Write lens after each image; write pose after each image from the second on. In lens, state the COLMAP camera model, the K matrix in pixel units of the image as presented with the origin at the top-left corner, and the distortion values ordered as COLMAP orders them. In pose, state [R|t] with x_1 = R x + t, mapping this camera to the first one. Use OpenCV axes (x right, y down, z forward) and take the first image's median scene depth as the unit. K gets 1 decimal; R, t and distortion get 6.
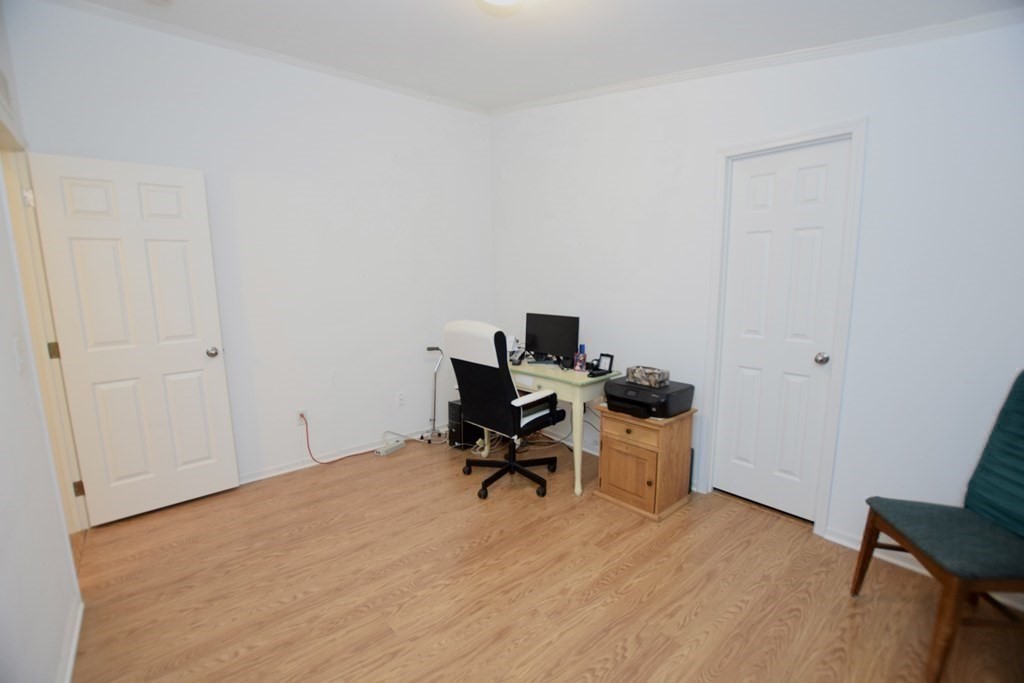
lens RADIAL K [[449.9, 0, 509.3], [0, 449.9, 341.7], [0, 0, 1]] dist [-0.030772, 0.002137]
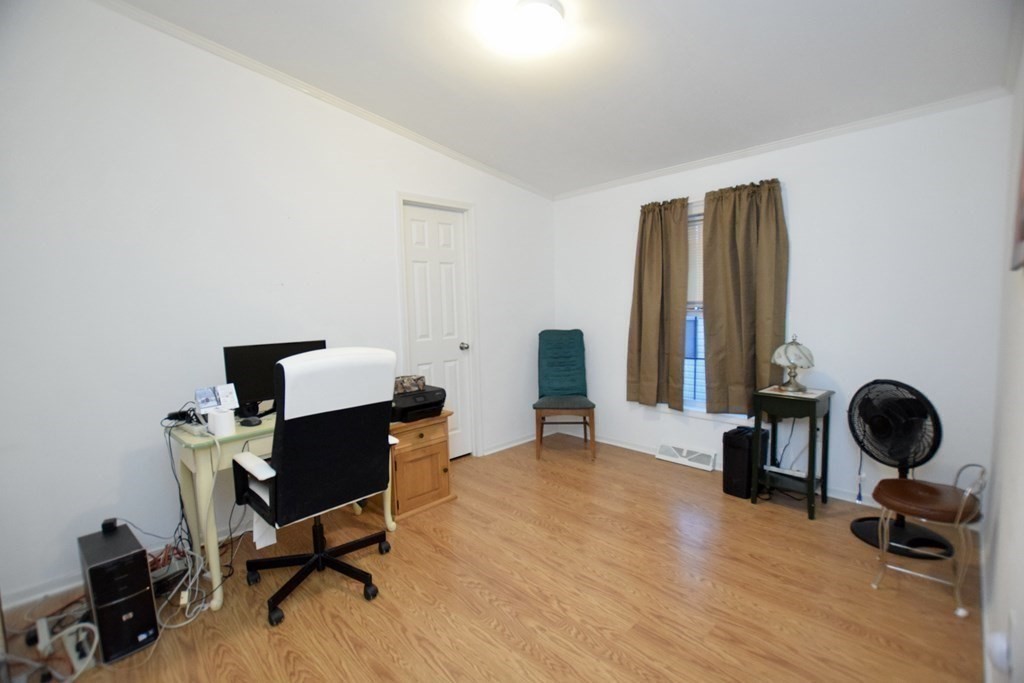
lens RADIAL K [[449.9, 0, 511.4], [0, 449.9, 340.8], [0, 0, 1]] dist [-0.030772, 0.002137]
pose [[-0.062830, -0.071211, 0.995480, -0.870080], [0.163174, 0.983296, 0.080639, -0.080187], [-0.984595, 0.167503, -0.050161, 0.881414]]
